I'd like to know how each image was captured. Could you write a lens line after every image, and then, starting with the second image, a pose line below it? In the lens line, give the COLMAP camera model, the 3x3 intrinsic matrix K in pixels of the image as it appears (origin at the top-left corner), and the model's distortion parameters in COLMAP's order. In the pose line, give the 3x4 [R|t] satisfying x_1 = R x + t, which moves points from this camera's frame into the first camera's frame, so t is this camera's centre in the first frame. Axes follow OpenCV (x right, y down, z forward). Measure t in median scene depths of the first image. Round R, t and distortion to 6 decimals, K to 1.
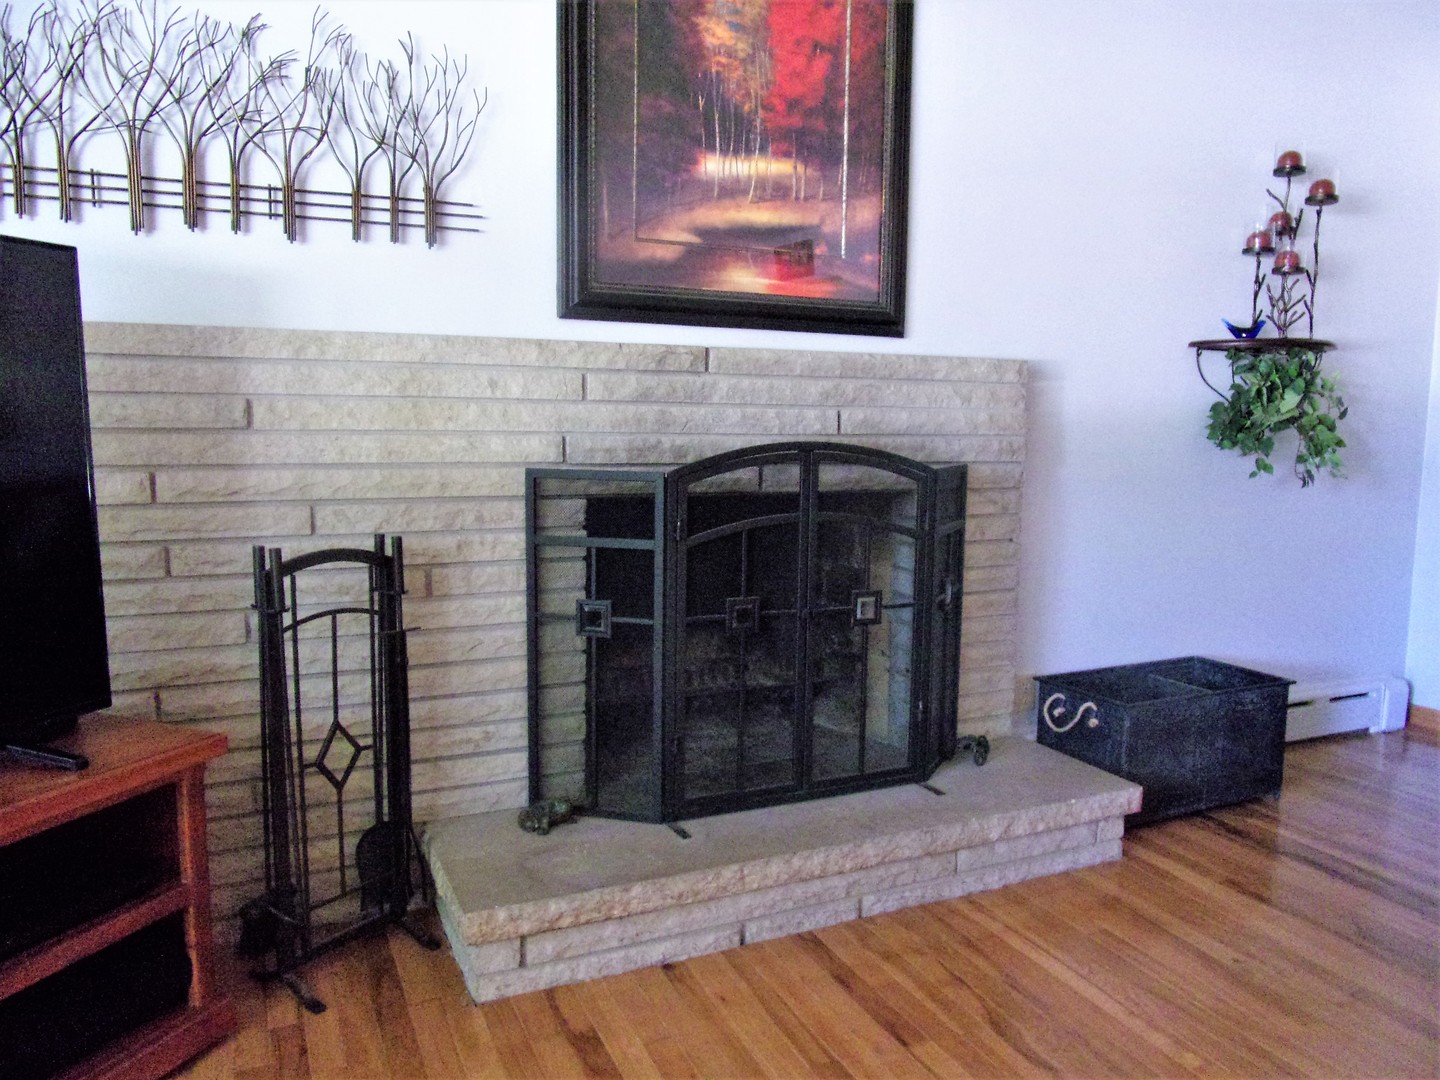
lens RADIAL K [[1051.1, 0, 730.5], [0, 1051.1, 546.0], [0, 0, 1]] dist [-0.023612, 0.007113]
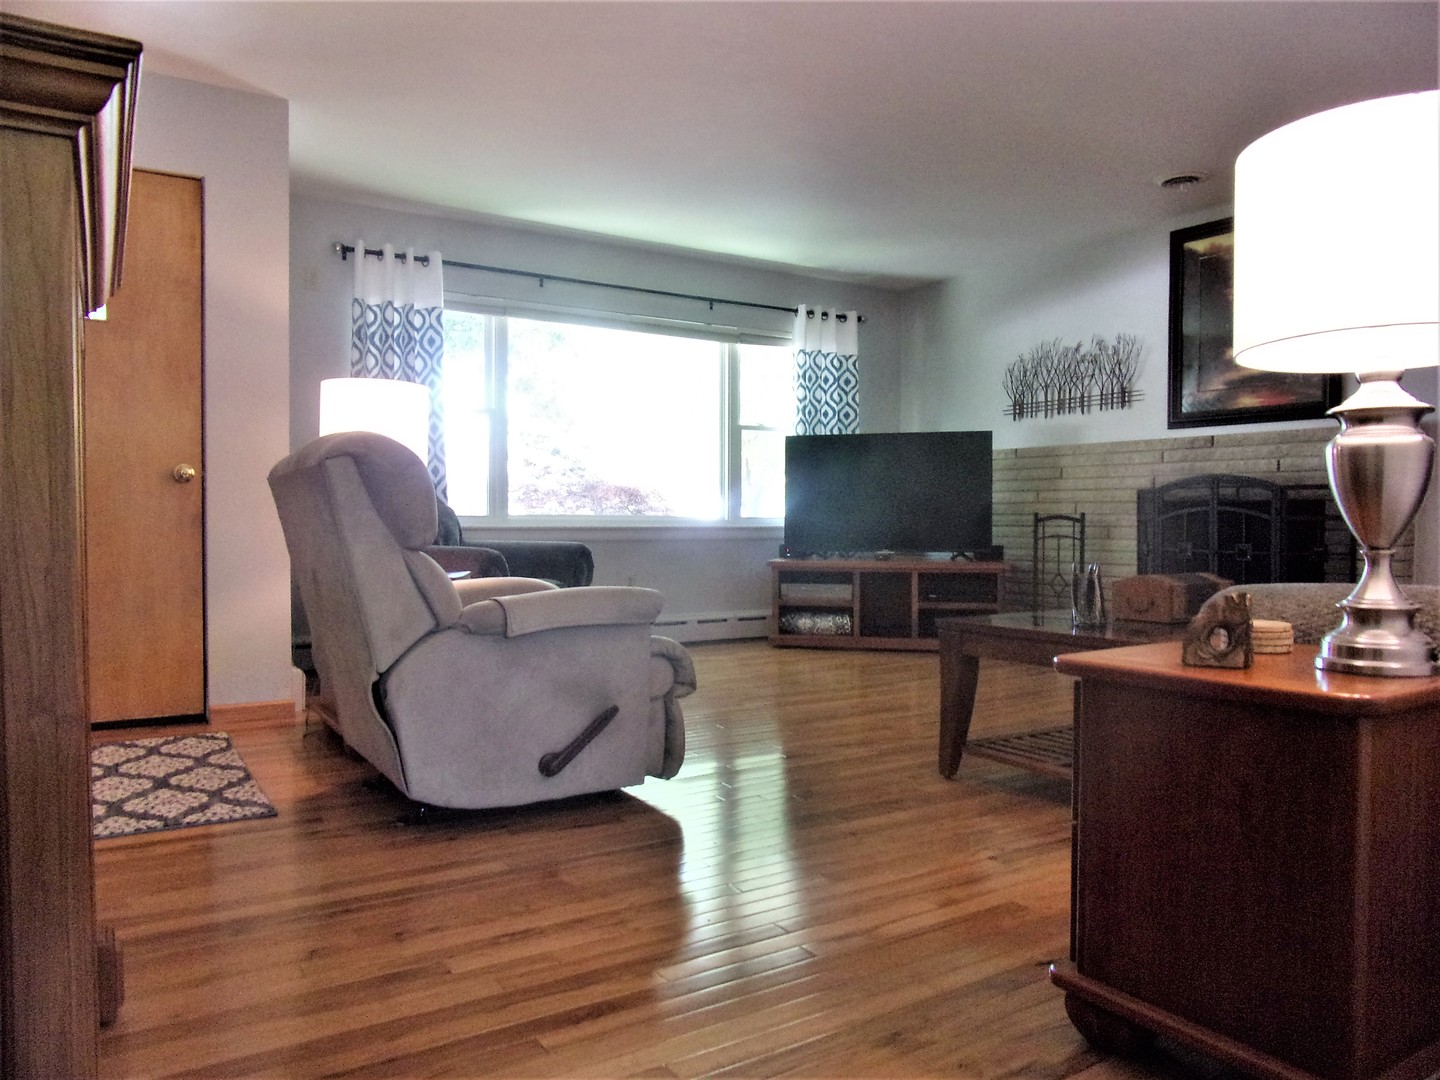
lens RADIAL K [[1051.1, 0, 730.5], [0, 1051.1, 546.0], [0, 0, 1]] dist [-0.023612, 0.007113]
pose [[0.138249, 0.019867, -0.990198, 2.221985], [-0.114572, 0.993407, 0.003935, 0.167102], [0.983748, 0.112905, 0.139614, -0.324872]]
